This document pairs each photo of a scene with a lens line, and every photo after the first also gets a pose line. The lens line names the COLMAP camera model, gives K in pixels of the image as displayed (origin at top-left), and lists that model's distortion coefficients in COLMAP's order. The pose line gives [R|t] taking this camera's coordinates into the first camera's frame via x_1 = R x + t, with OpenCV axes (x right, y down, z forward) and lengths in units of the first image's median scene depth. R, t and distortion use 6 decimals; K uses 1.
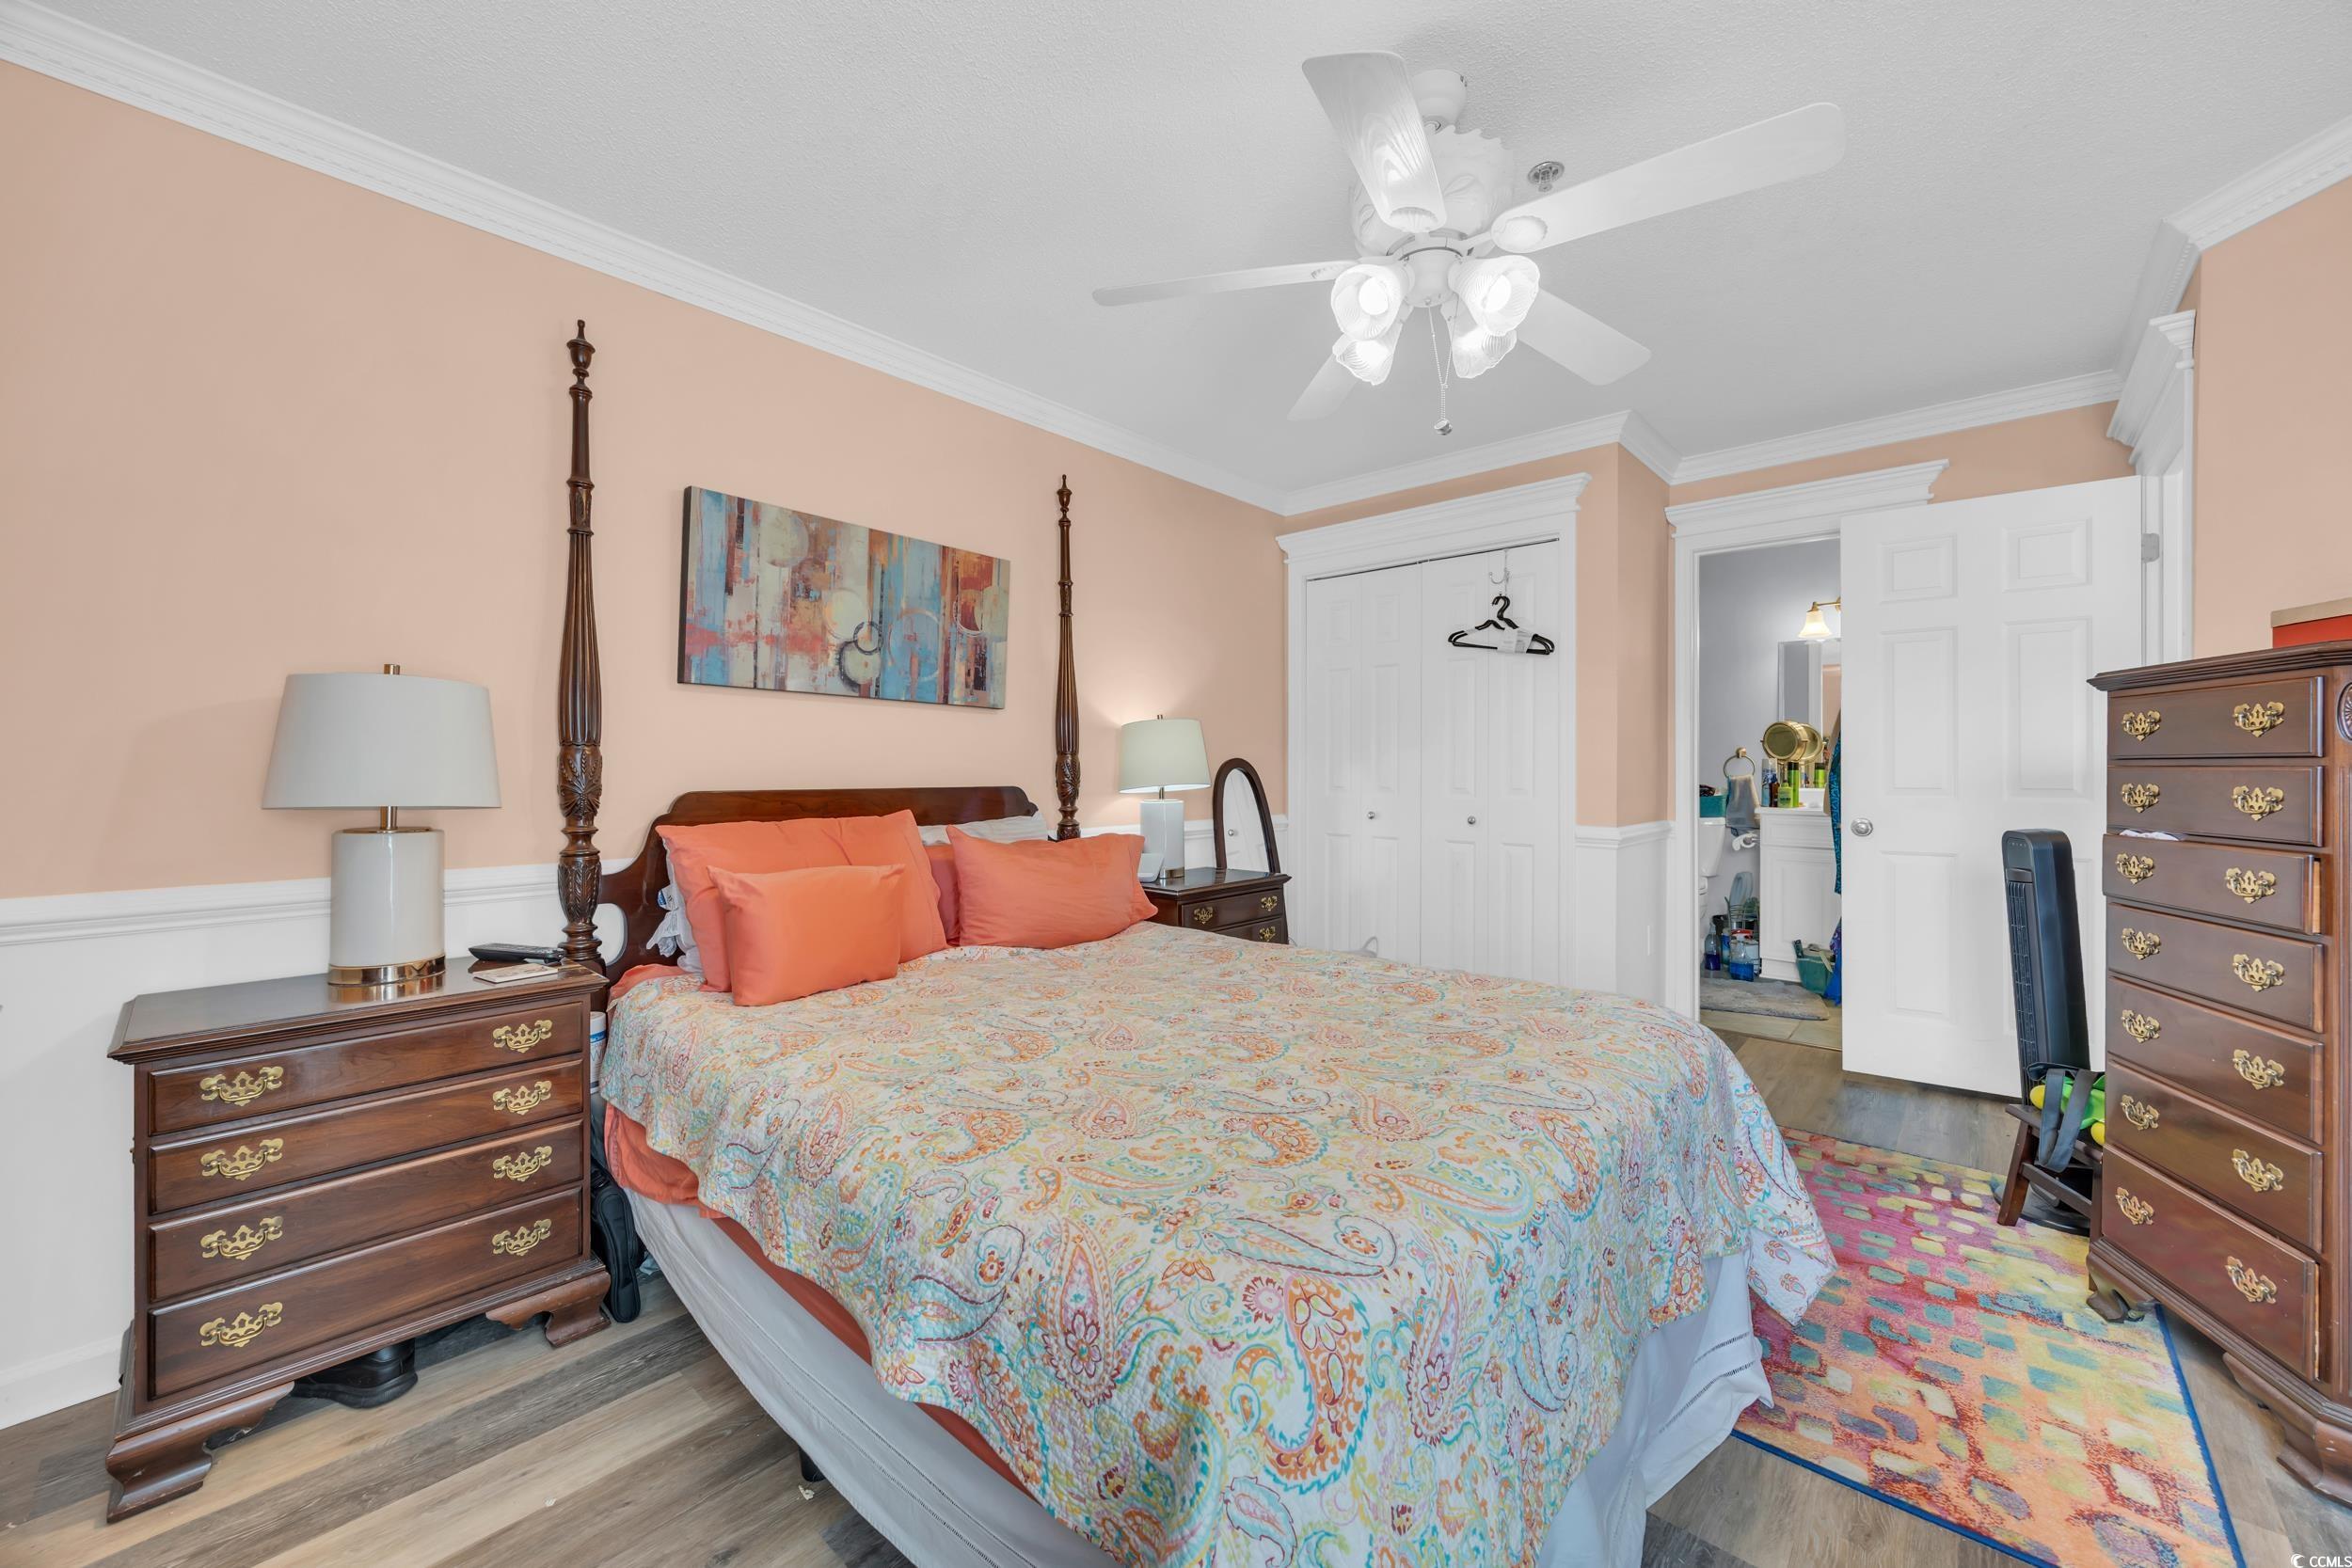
lens RADIAL K [[911.0, 0, 1186.6], [0, 911.0, 760.4], [0, 0, 1]] dist [-0.002055, -0.000220]
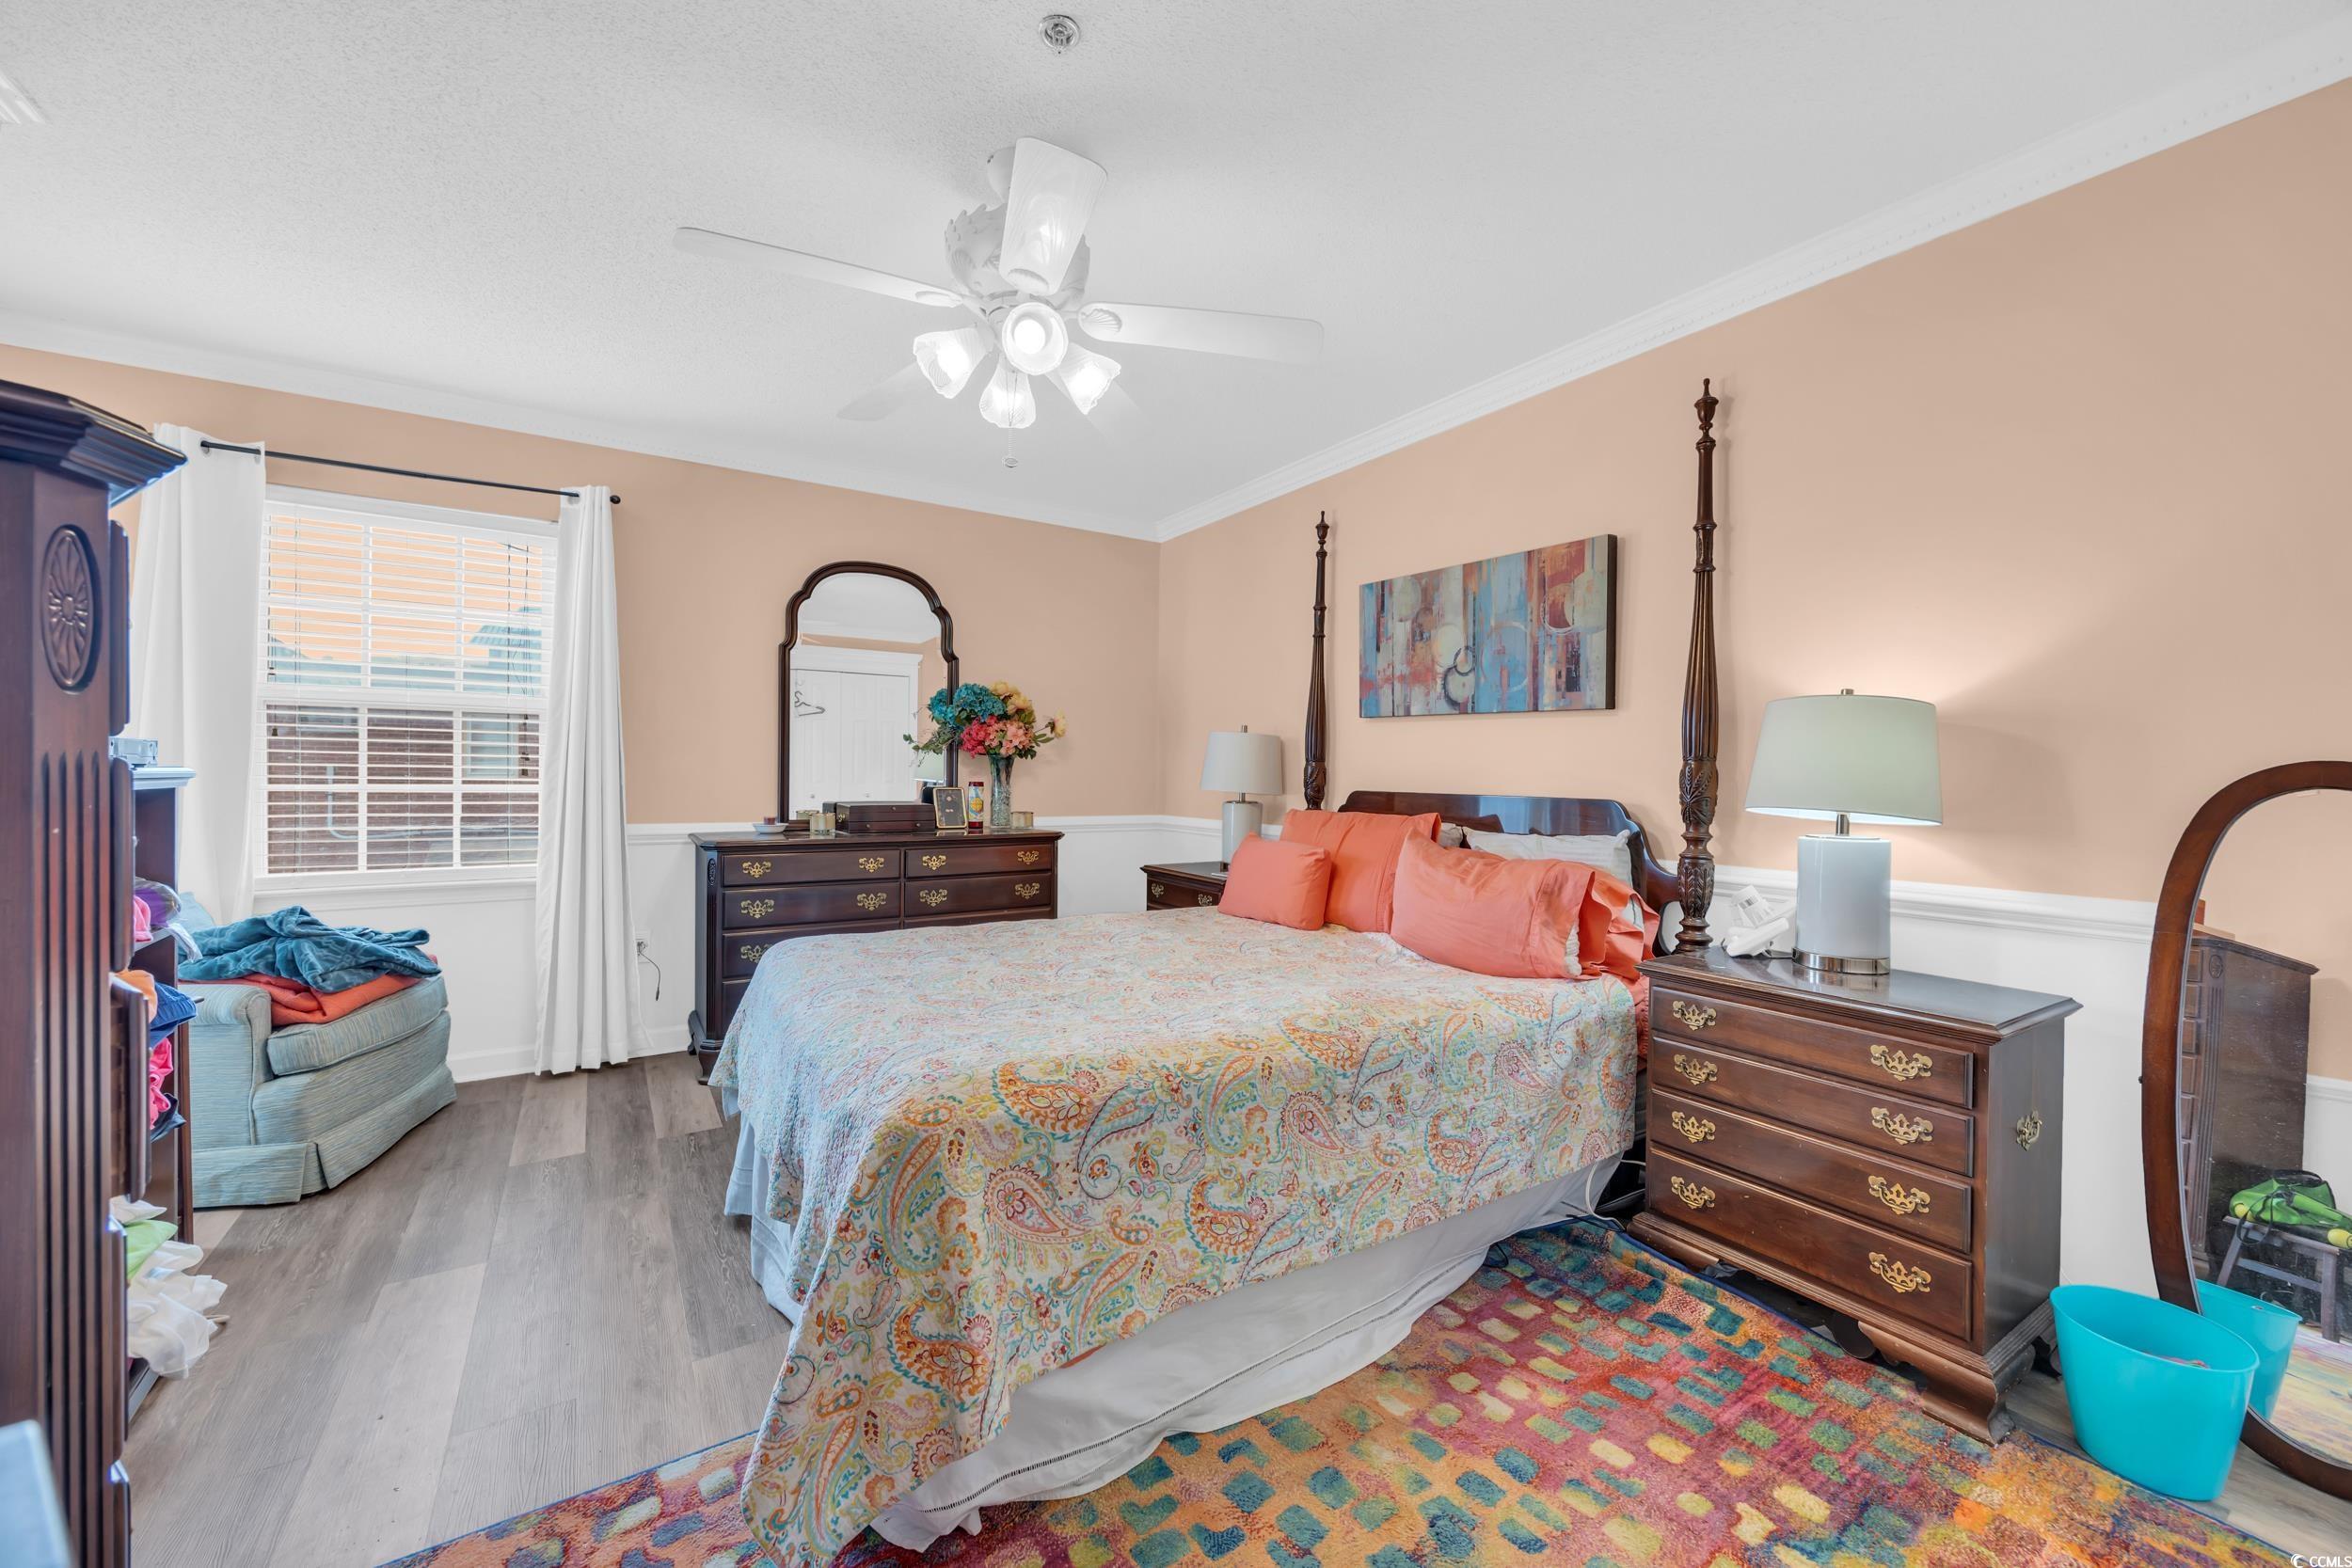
lens RADIAL K [[923.6, 0, 1175.5], [0, 923.6, 756.8], [0, 0, 1]] dist [0.050974, -0.000047]
pose [[-0.269806, -0.024199, -0.962610, 0.837569], [-0.009373, 0.999703, -0.022505, 0.013306], [0.962869, 0.002951, -0.269953, 0.949101]]
